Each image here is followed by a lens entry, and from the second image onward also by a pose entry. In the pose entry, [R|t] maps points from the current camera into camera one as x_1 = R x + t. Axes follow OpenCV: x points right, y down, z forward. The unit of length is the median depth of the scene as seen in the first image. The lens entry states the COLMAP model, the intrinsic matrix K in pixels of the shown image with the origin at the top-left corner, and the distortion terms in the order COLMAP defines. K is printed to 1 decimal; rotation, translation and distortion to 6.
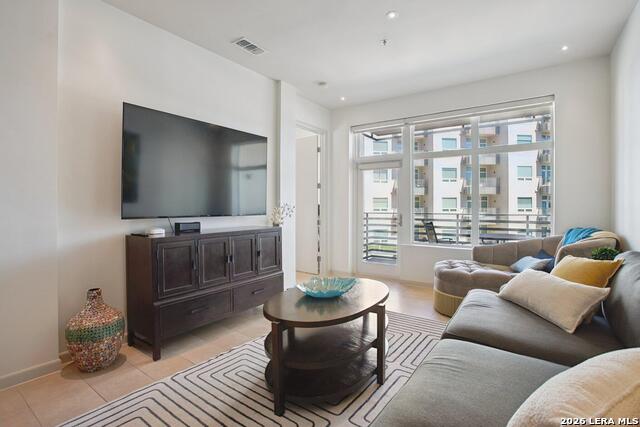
lens RADIAL K [[310.7, 0, 321.3], [0, 310.7, 204.8], [0, 0, 1]] dist [-0.067069, 0.031206]
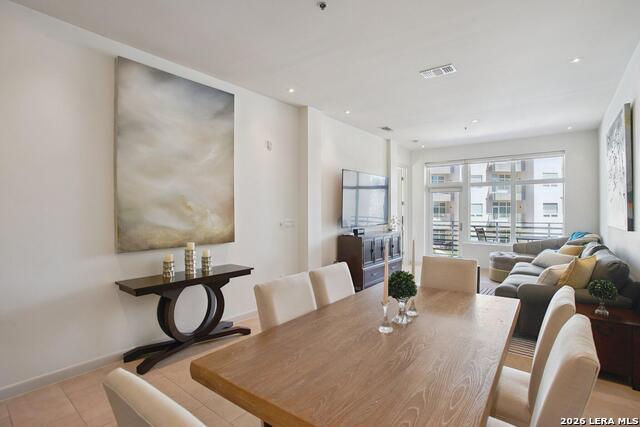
lens RADIAL K [[320.1, 0, 320.0], [0, 320.1, 213.5], [0, 0, 1]] dist [-0.070805, 0.034719]
pose [[0.998801, -0.003941, -0.048797, -0.347067], [0.004555, 0.999912, 0.012472, -0.037449], [0.048743, -0.012679, 0.998731, -0.550847]]
